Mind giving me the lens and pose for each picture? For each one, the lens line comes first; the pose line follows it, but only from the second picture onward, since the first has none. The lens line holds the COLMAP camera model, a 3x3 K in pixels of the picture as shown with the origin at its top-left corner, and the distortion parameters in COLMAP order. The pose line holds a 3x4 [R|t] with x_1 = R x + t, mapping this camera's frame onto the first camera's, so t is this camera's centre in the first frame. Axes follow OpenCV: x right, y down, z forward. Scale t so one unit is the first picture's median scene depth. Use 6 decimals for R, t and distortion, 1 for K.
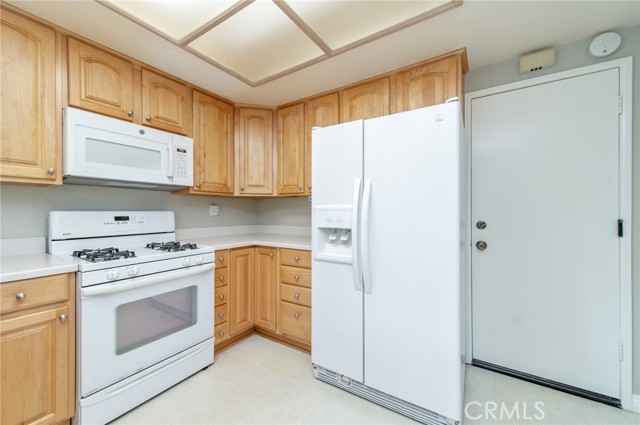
lens RADIAL K [[250.7, 0, 322.8], [0, 250.7, 213.4], [0, 0, 1]] dist [0.012432, -0.003182]
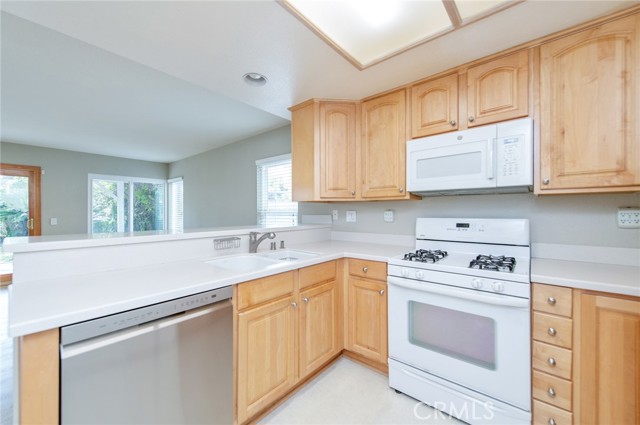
lens RADIAL K [[250.7, 0, 319.4], [0, 250.7, 212.9], [0, 0, 1]] dist [0.012432, -0.003182]
pose [[-0.133744, 0.002514, -0.991013, 0.305774], [-0.004062, 0.999987, 0.003085, -0.031739], [0.991008, 0.004438, -0.133732, 0.573214]]
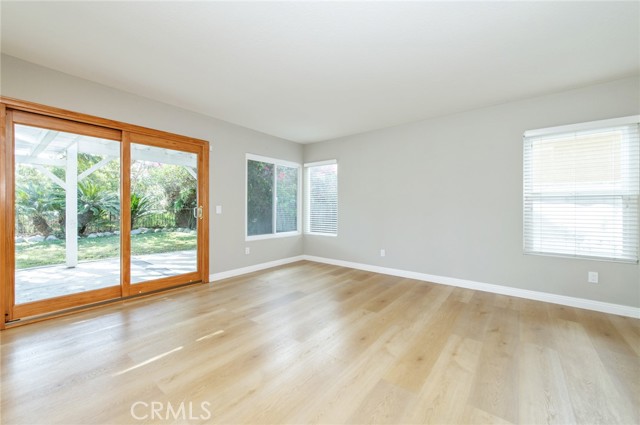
lens RADIAL K [[250.7, 0, 321.7], [0, 250.7, 213.1], [0, 0, 1]] dist [0.012432, -0.003182]
pose [[-0.103496, 0.018059, -0.994466, 0.091199], [-0.005784, 0.999807, 0.018758, 0.056400], [0.994613, 0.007694, -0.103371, -1.373396]]
